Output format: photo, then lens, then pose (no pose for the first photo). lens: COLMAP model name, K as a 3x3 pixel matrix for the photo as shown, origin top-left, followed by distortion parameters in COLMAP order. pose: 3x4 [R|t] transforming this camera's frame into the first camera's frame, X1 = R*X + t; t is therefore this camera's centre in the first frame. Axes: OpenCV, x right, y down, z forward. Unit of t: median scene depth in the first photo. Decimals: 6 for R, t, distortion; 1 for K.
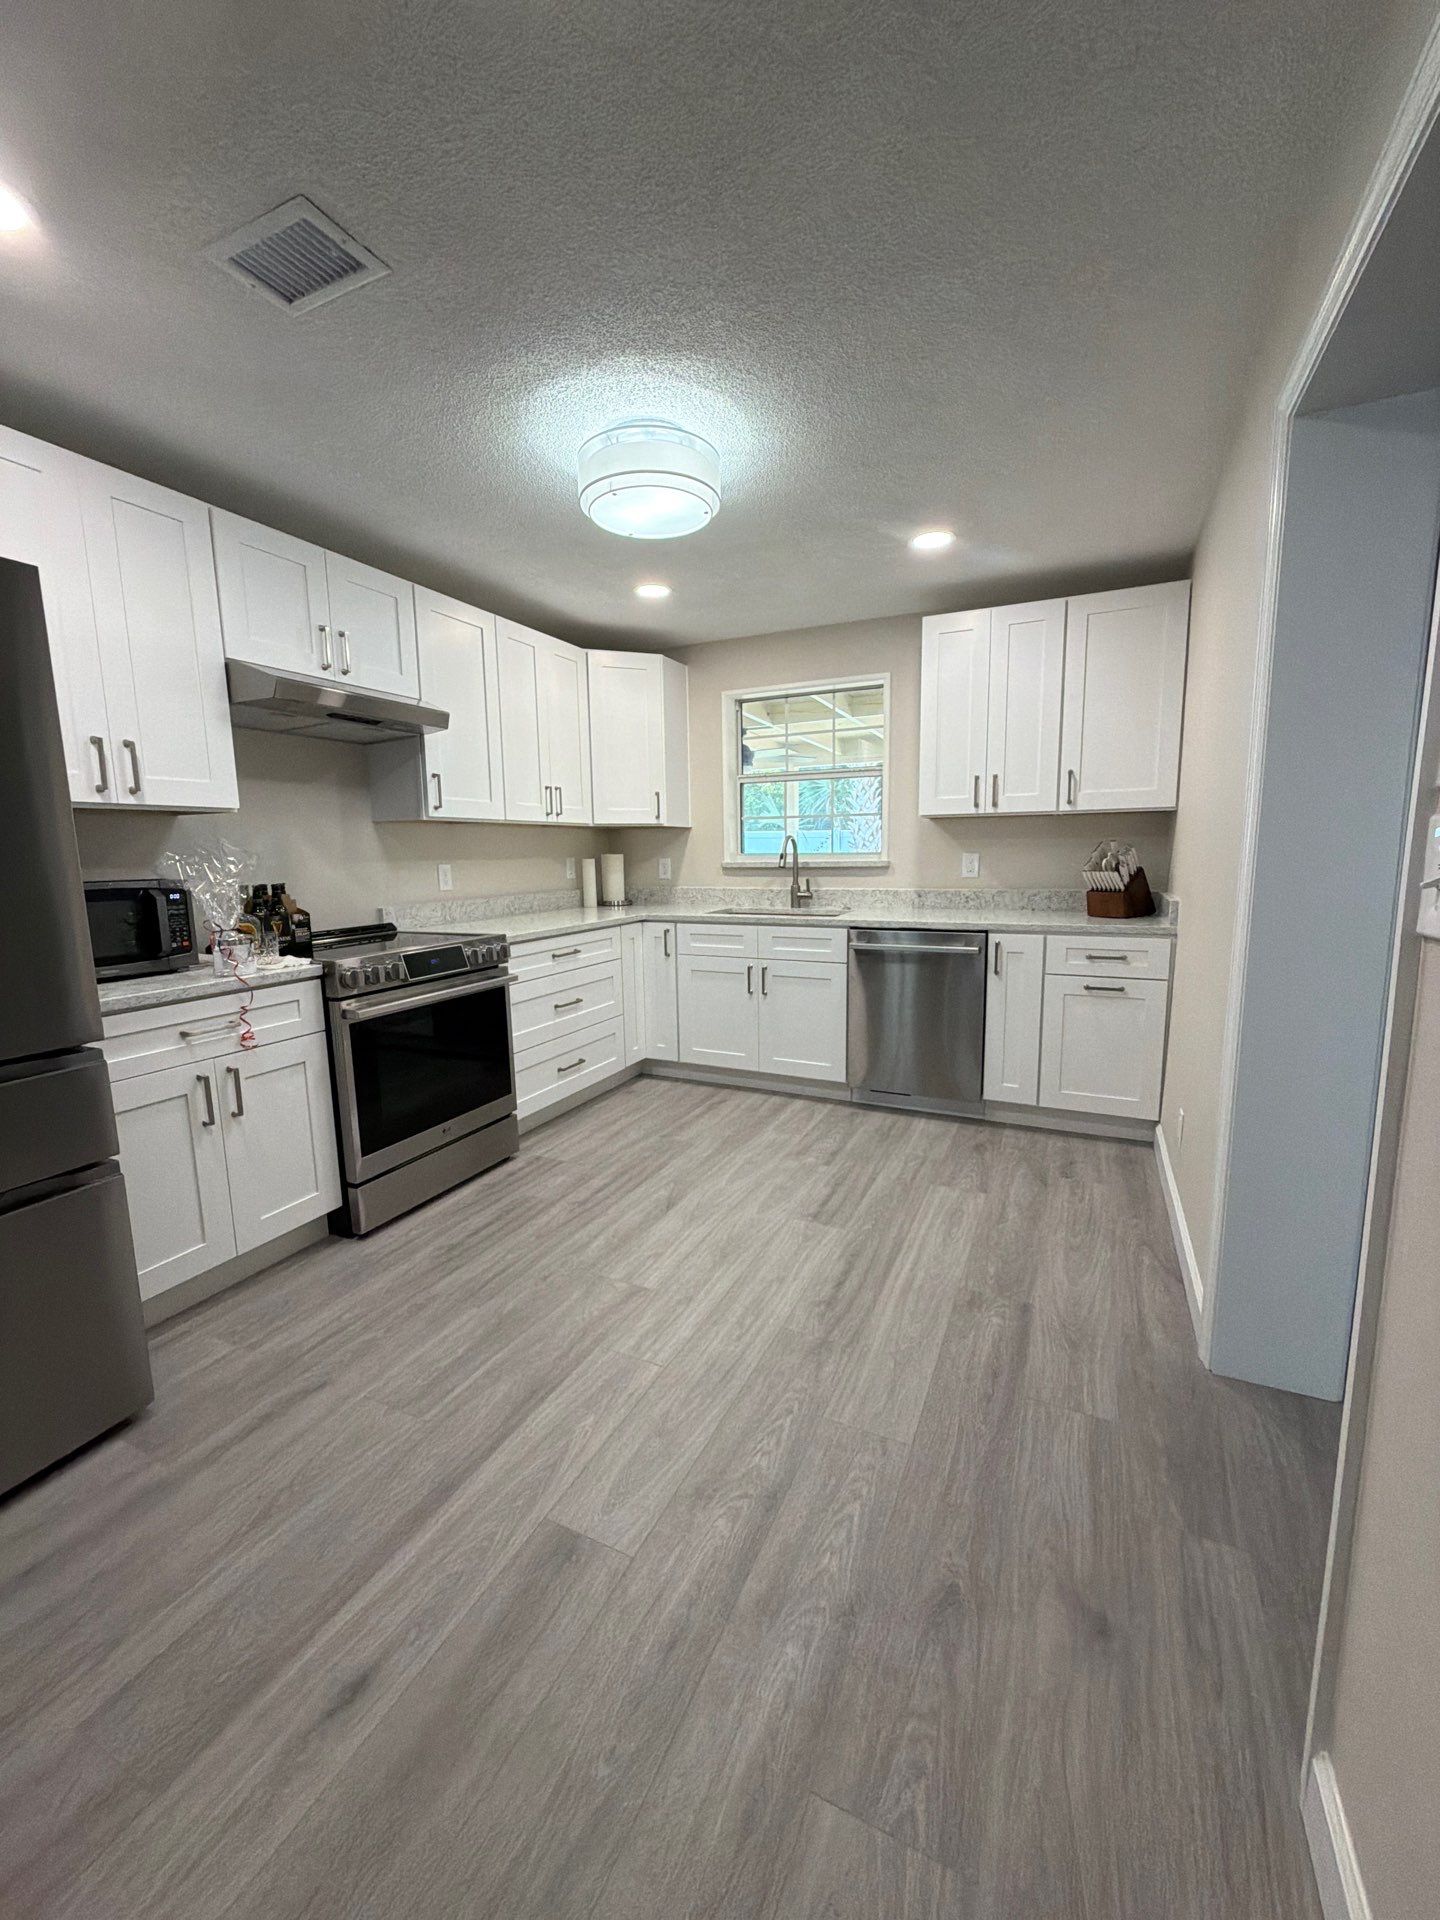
lens RADIAL K [[763.6, 0, 720.8], [0, 763.6, 960.8], [0, 0, 1]] dist [0.000418, -0.000461]
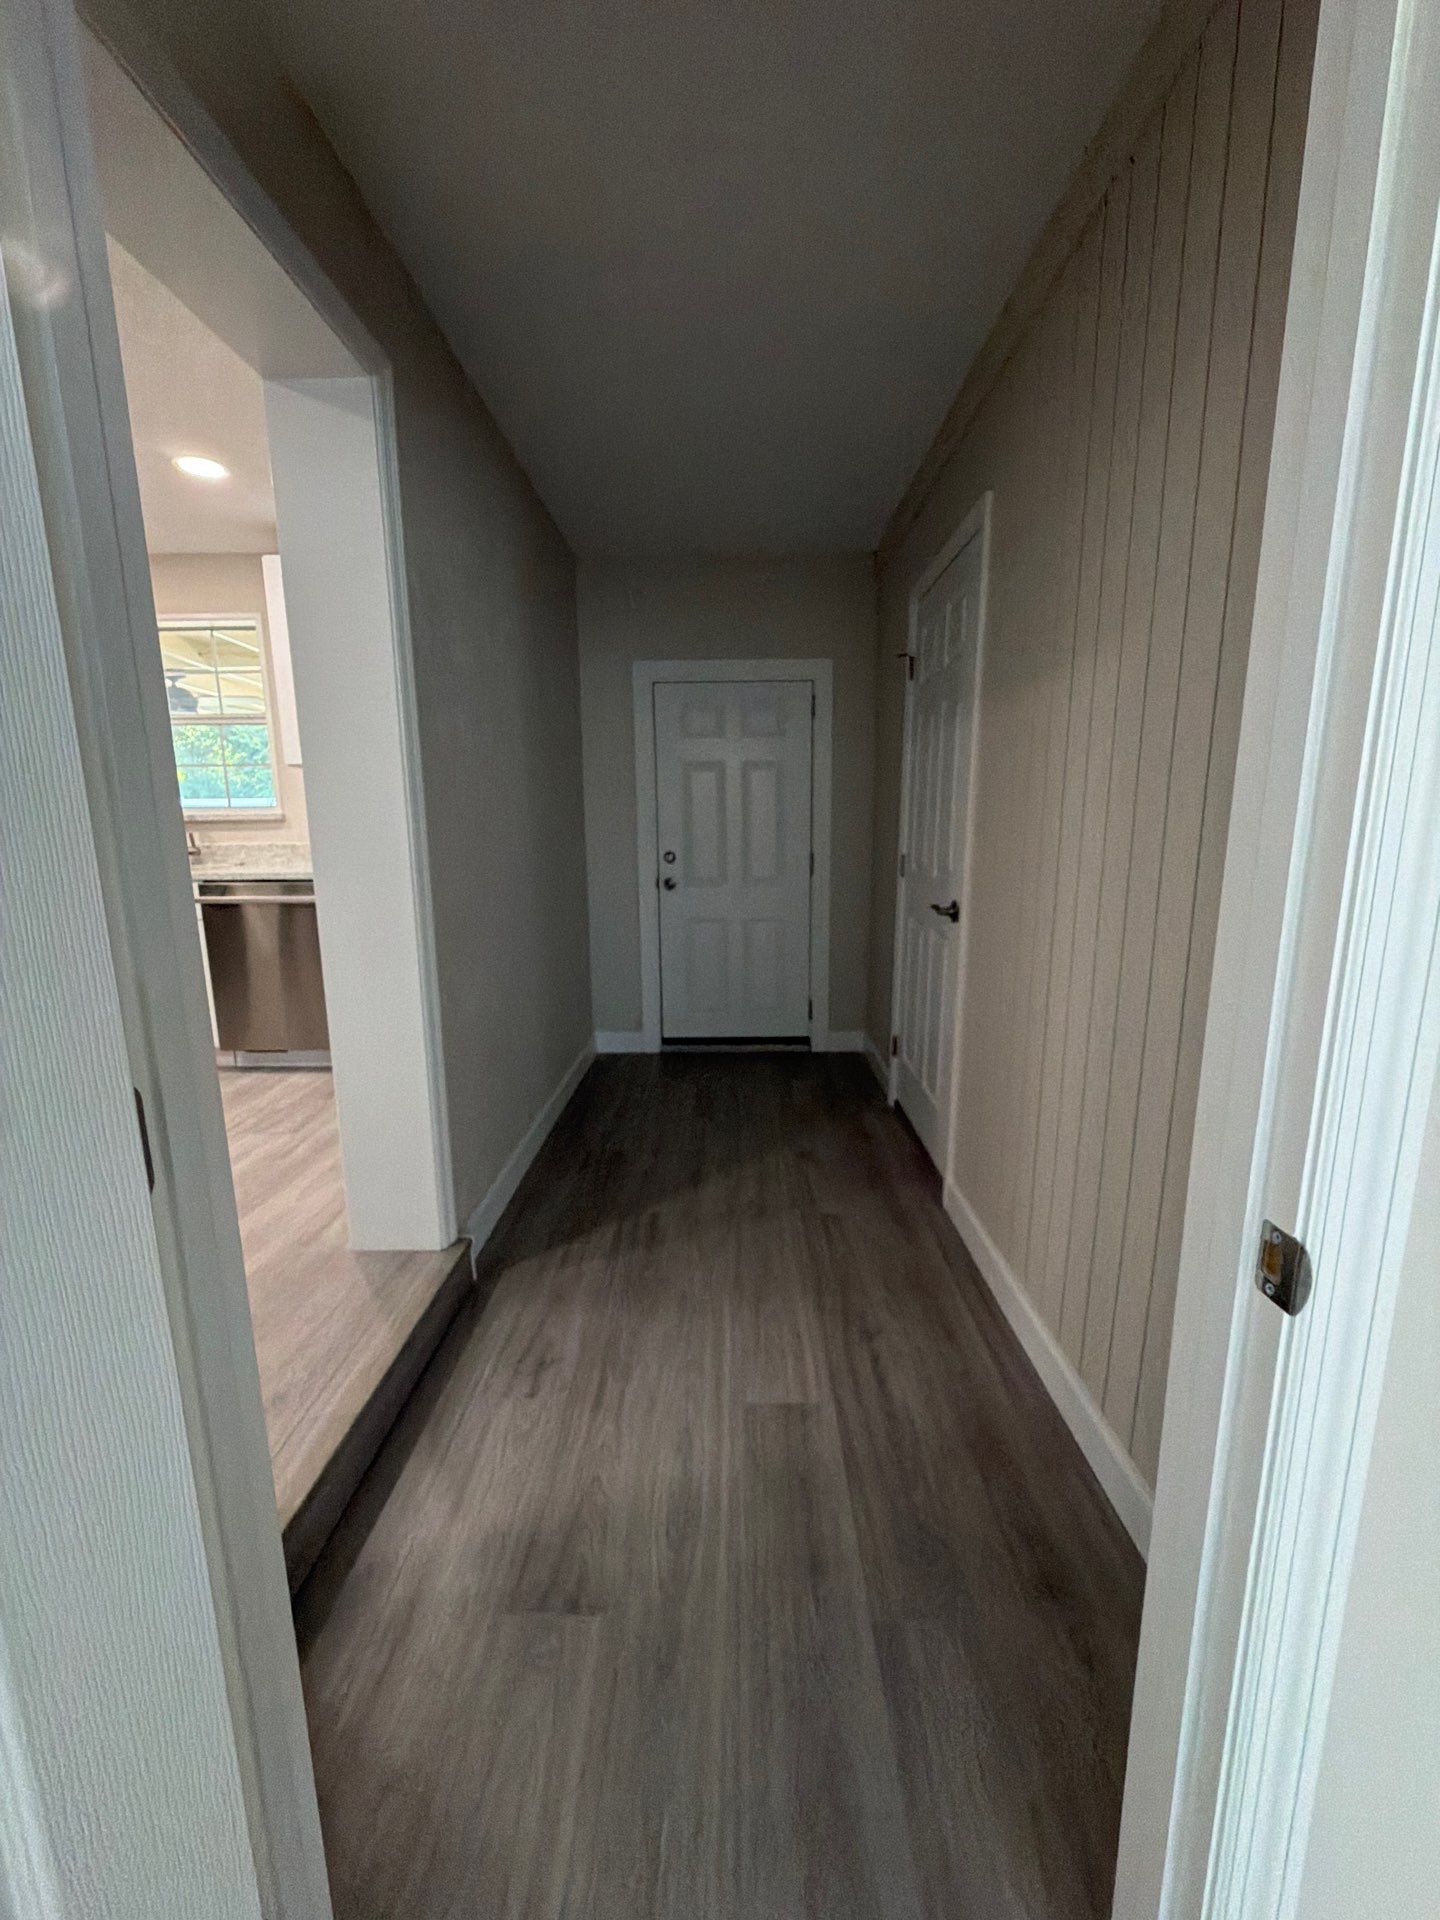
lens RADIAL K [[763.6, 0, 720.8], [0, 763.6, 960.8], [0, 0, 1]] dist [0.000418, -0.000461]
pose [[0.907210, -0.067306, 0.415260, 0.388893], [0.054332, 0.997597, 0.042993, 0.053392], [-0.417156, -0.016442, 0.908686, -0.135607]]
